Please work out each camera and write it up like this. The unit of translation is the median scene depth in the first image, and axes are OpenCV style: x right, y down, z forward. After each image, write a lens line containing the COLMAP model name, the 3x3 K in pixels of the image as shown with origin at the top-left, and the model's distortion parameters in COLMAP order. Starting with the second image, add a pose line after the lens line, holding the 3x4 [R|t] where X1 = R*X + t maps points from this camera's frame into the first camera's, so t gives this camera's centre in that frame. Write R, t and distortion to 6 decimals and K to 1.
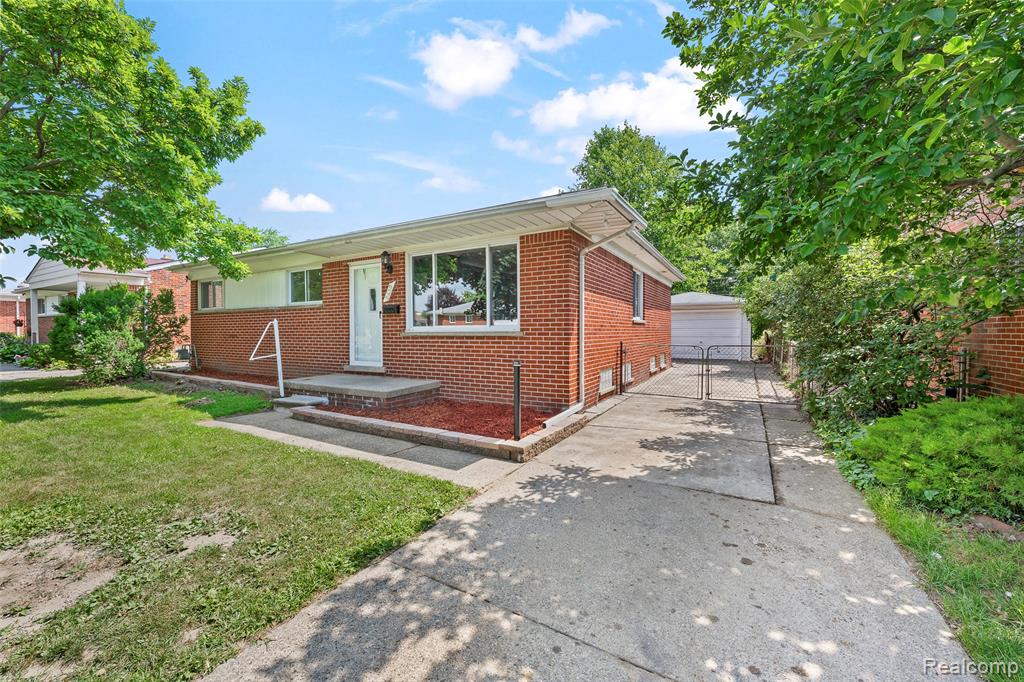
lens RADIAL K [[412.6, 0, 517.4], [0, 412.6, 334.3], [0, 0, 1]] dist [0.000388, 0.000187]
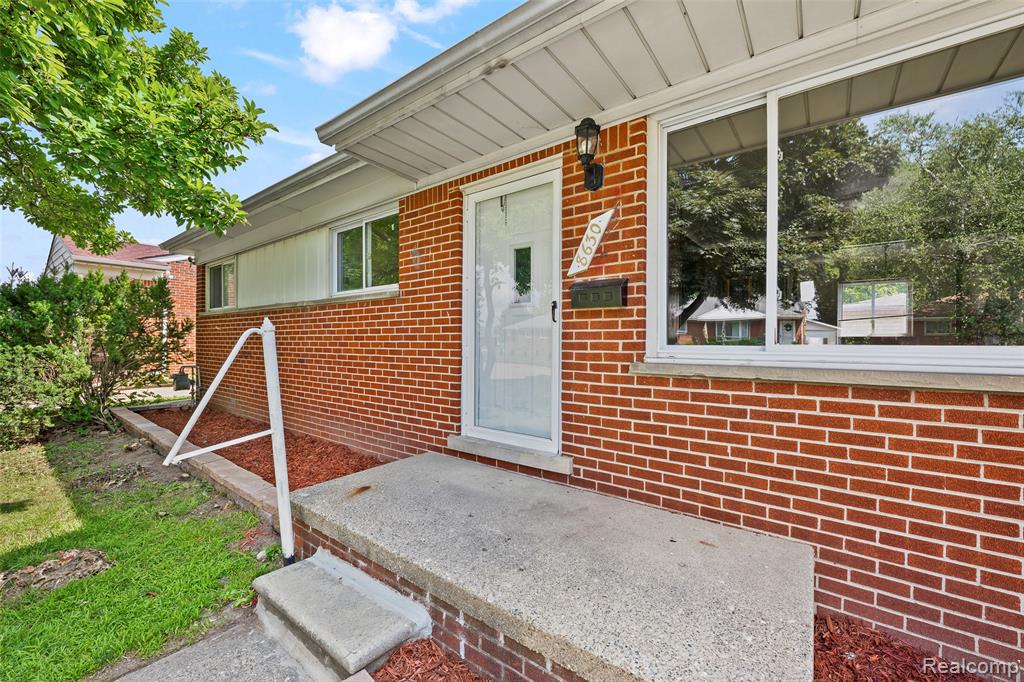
lens RADIAL K [[412.6, 0, 507.3], [0, 412.6, 344.8], [0, 0, 1]] dist [0.000388, 0.000187]
pose [[0.988979, 0.012807, -0.147504, -0.302414], [-0.013246, 0.999910, -0.001995, -0.015734], [0.147465, 0.003927, 0.989059, 0.601785]]
